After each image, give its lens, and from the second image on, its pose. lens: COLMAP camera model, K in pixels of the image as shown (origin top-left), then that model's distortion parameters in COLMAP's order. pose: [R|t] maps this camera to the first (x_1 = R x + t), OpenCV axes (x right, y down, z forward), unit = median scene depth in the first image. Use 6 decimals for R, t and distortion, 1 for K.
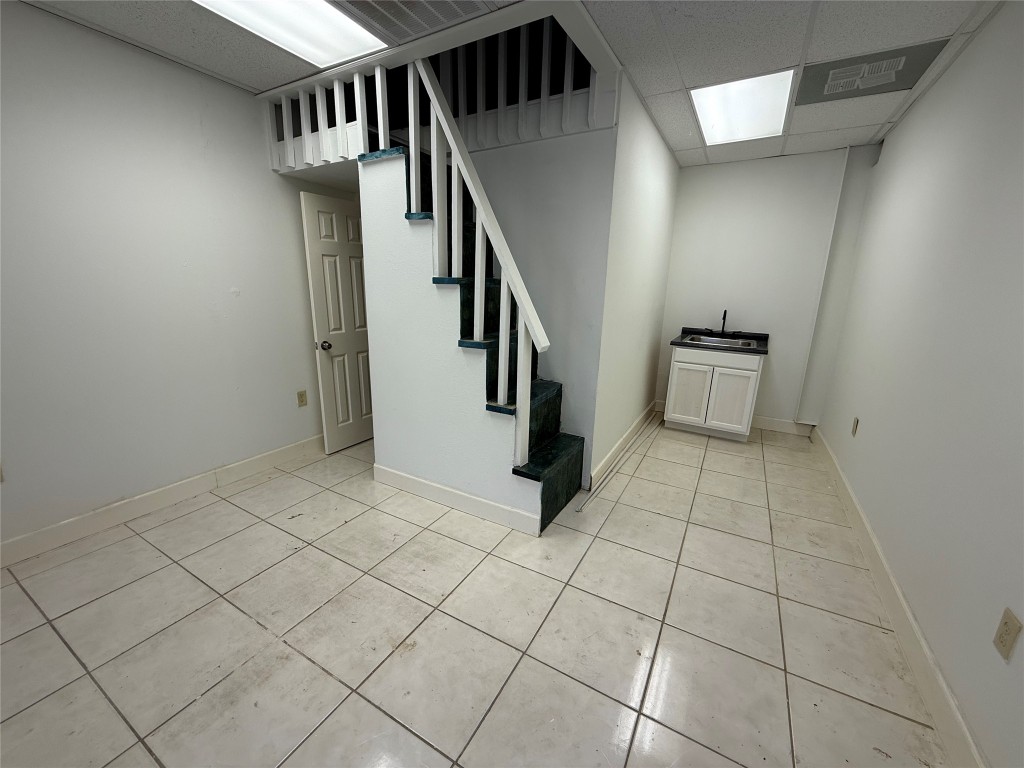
lens RADIAL K [[406.4, 0, 512.4], [0, 406.4, 379.6], [0, 0, 1]] dist [-0.000865, -0.001540]
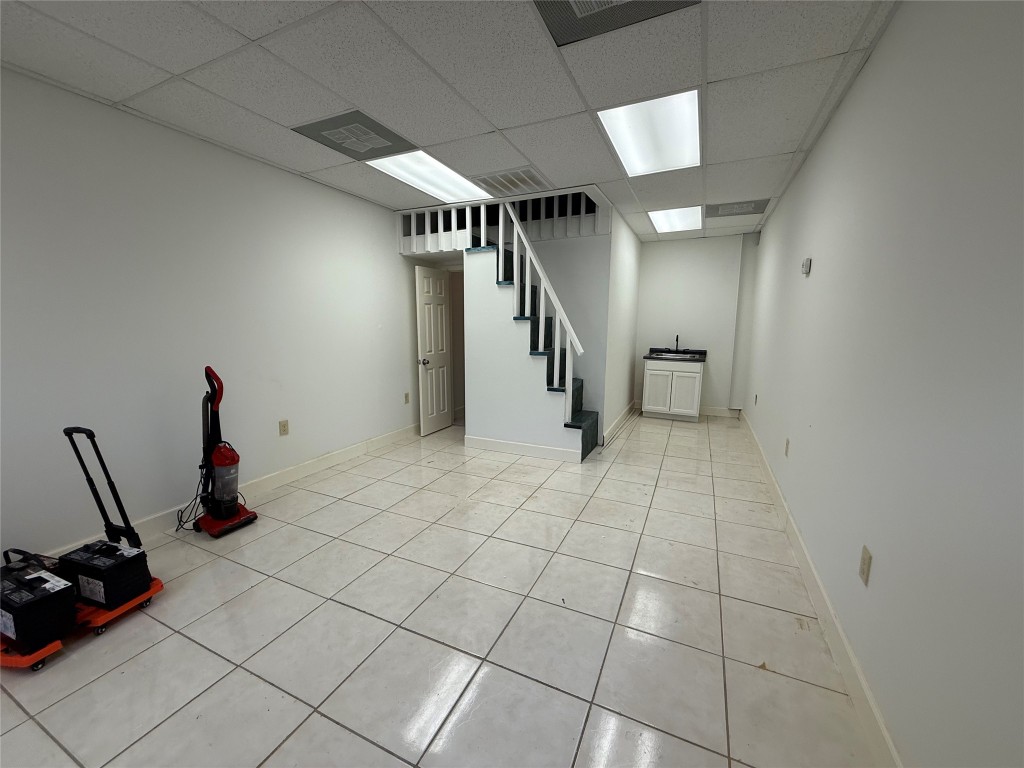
lens RADIAL K [[406.4, 0, 511.3], [0, 406.4, 377.6], [0, 0, 1]] dist [-0.000865, -0.001540]
pose [[0.996463, -0.028759, 0.078964, -0.301575], [0.036138, 0.994947, -0.093674, 0.149706], [-0.075871, 0.096196, 0.992467, -0.615435]]
